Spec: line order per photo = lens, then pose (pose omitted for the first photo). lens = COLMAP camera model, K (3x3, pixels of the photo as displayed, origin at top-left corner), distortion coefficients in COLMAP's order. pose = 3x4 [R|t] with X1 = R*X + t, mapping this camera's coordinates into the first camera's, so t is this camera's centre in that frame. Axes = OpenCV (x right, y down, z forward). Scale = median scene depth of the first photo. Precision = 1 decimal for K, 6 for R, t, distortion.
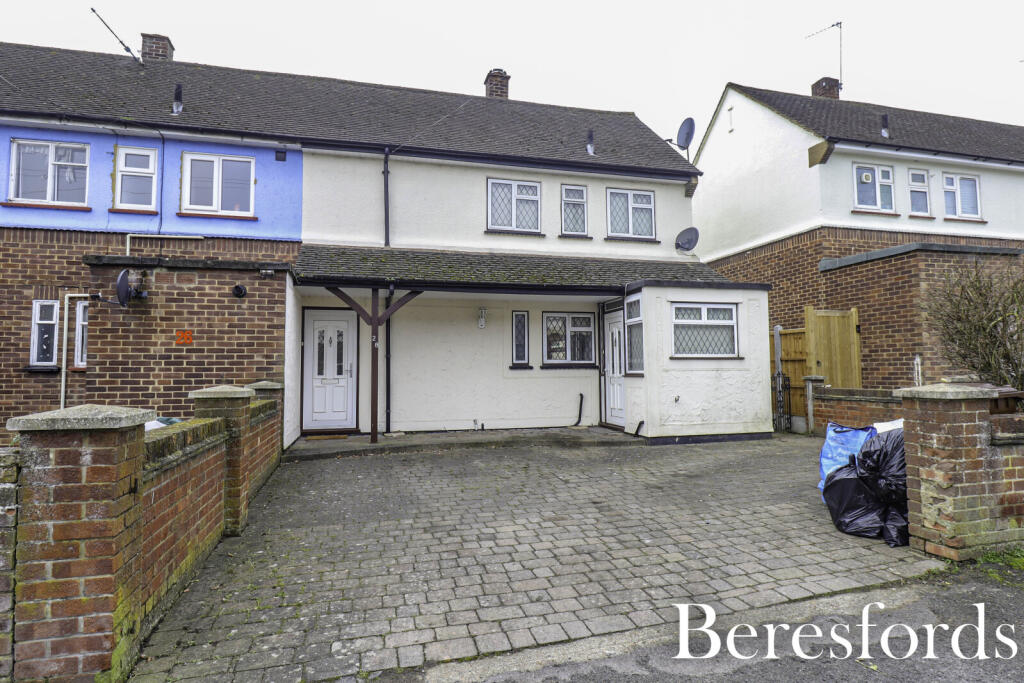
lens RADIAL K [[561.8, 0, 492.4], [0, 561.8, 343.5], [0, 0, 1]] dist [0.000033, -0.009146]
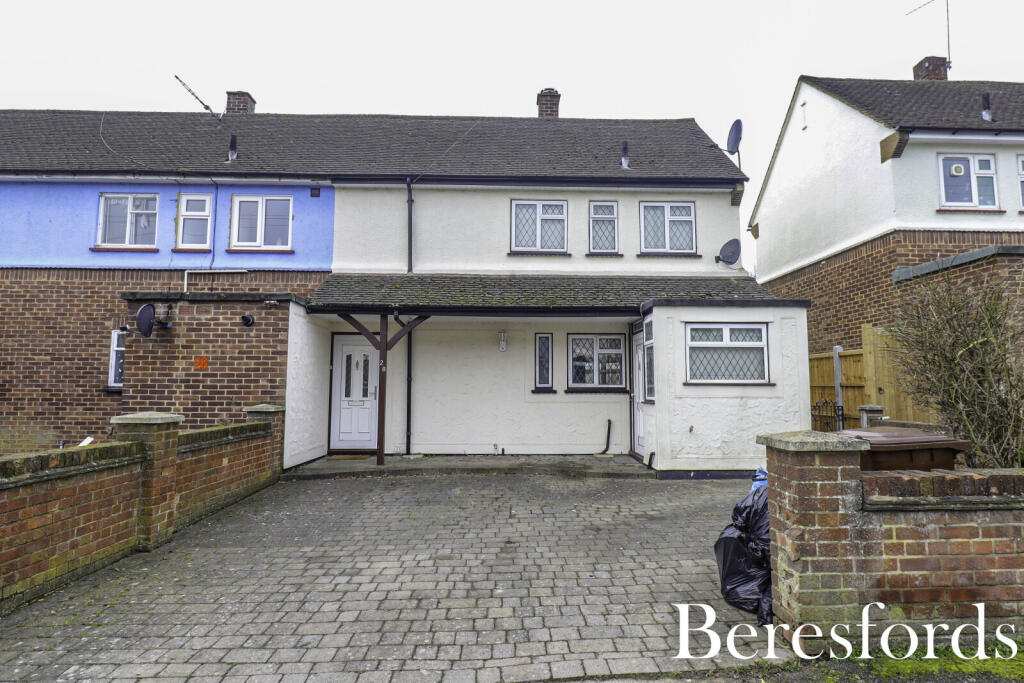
lens RADIAL K [[561.8, 0, 492.4], [0, 561.8, 343.5], [0, 0, 1]] dist [0.000033, -0.009146]
pose [[0.975286, -0.008942, -0.220764, 0.195795], [0.002127, 0.999514, -0.031089, -0.010922], [0.220934, 0.029851, 0.974832, 0.035343]]
